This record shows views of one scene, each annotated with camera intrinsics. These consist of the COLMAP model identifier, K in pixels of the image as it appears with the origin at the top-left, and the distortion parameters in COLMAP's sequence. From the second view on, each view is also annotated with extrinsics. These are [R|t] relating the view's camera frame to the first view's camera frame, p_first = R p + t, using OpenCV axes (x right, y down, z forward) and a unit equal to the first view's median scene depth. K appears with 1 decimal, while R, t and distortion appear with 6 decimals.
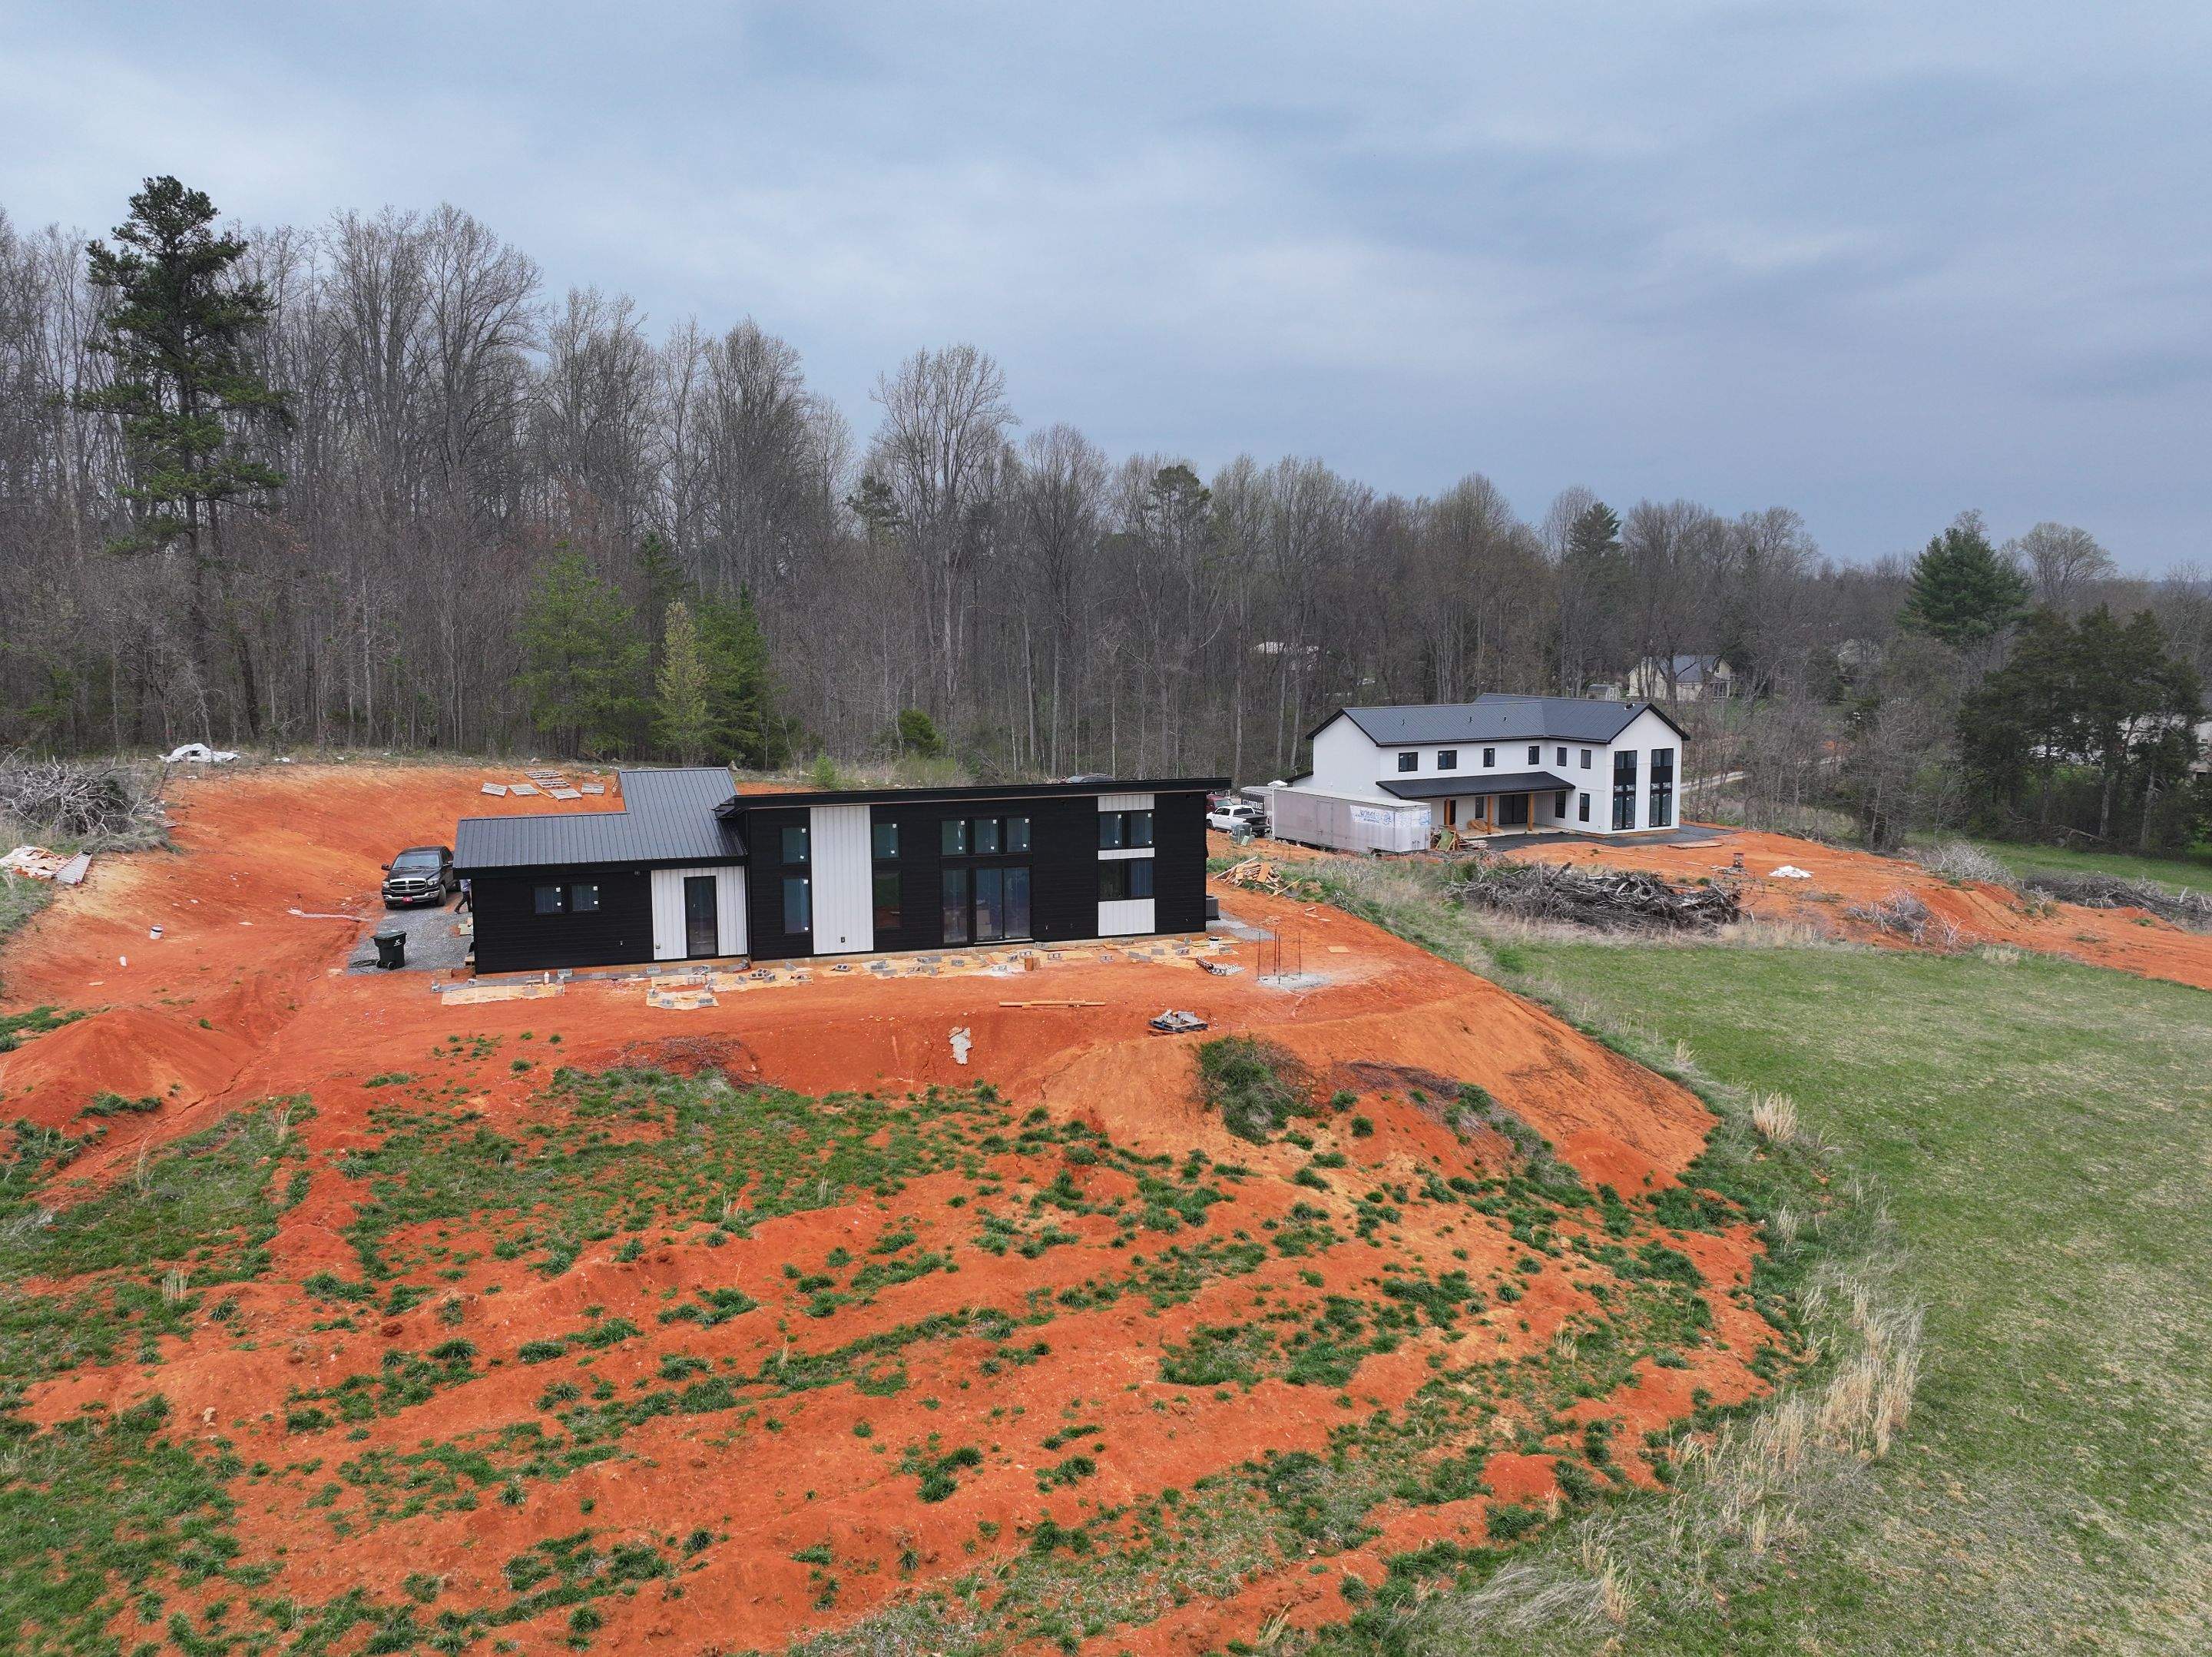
lens RADIAL K [[1757.9, 0, 1105.1], [0, 1757.9, 832.5], [0, 0, 1]] dist [0.002014, 0.010133]
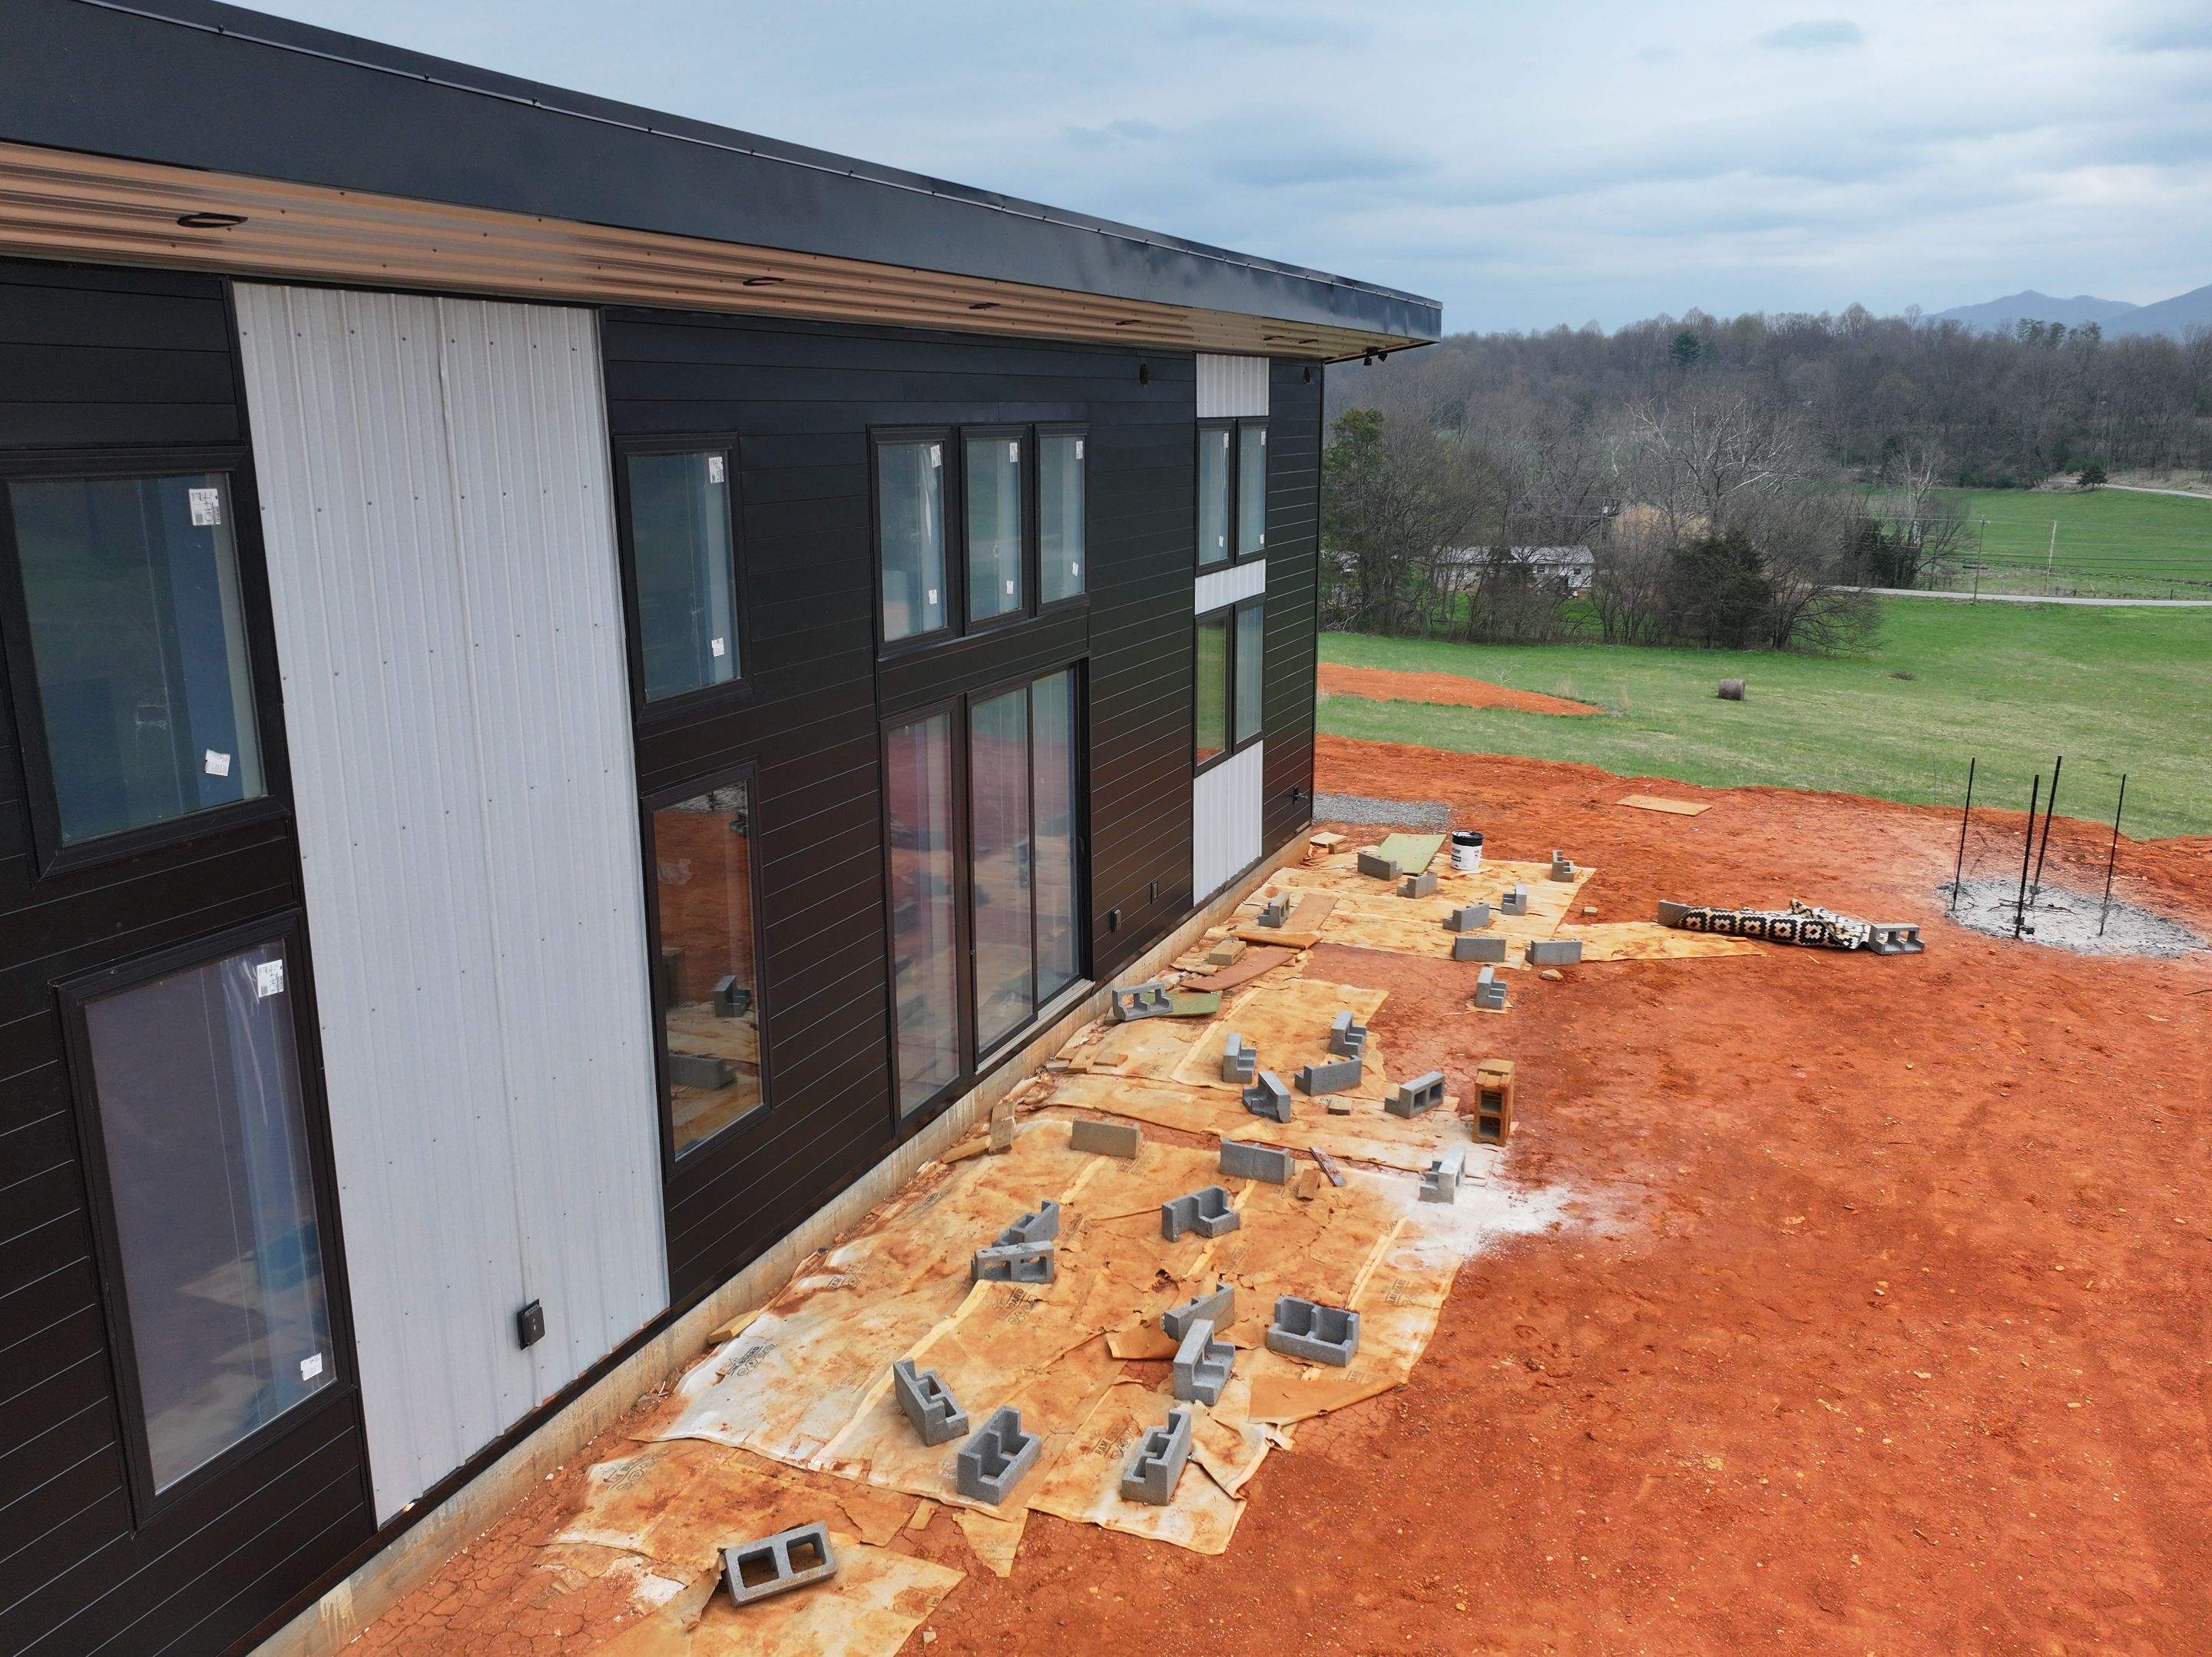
lens RADIAL K [[1757.9, 0, 1105.1], [0, 1757.9, 832.5], [0, 0, 1]] dist [0.002014, 0.010133]
pose [[0.643681, -0.177522, 0.744420, -0.213805], [0.096853, 0.983799, 0.150860, 0.007206], [-0.759140, -0.025007, 0.650446, 0.873131]]
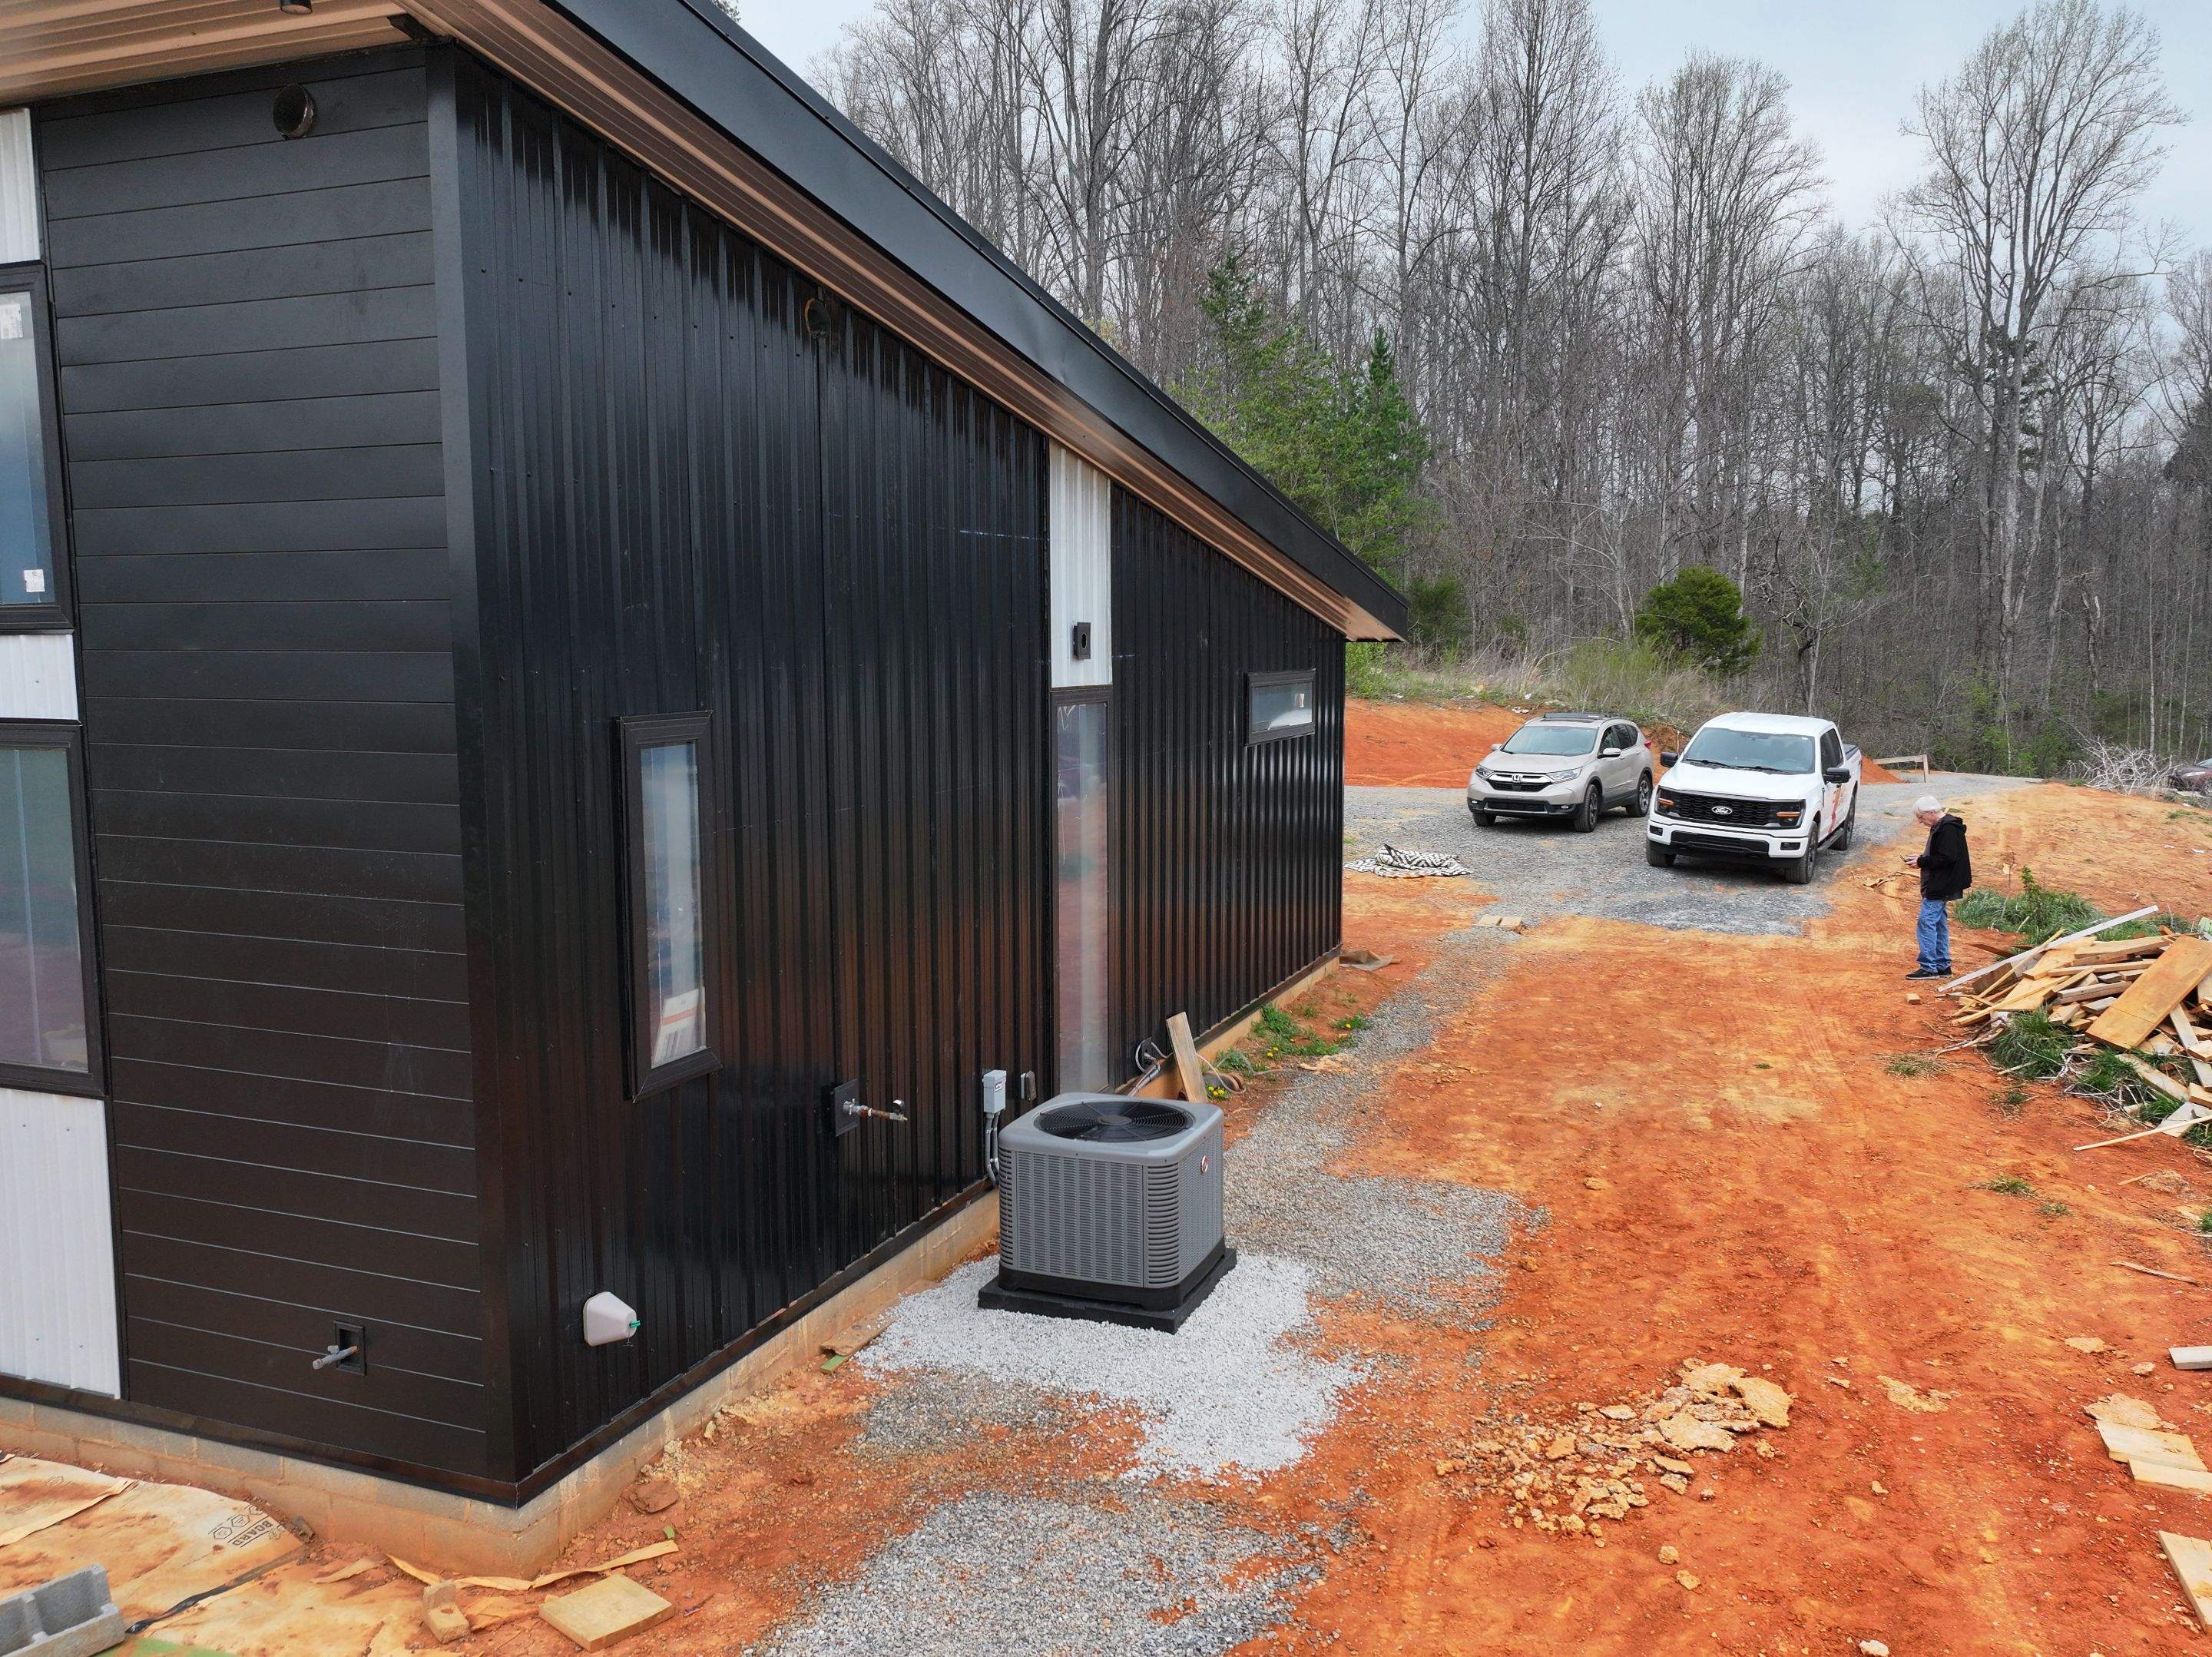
lens RADIAL K [[1757.9, 0, 1105.1], [0, 1757.9, 832.5], [0, 0, 1]] dist [0.002014, 0.010133]
pose [[0.771204, 0.072750, -0.632418, 0.152481], [-0.078499, 0.996734, 0.018933, 0.014395], [0.631730, 0.035043, 0.774396, 0.999378]]
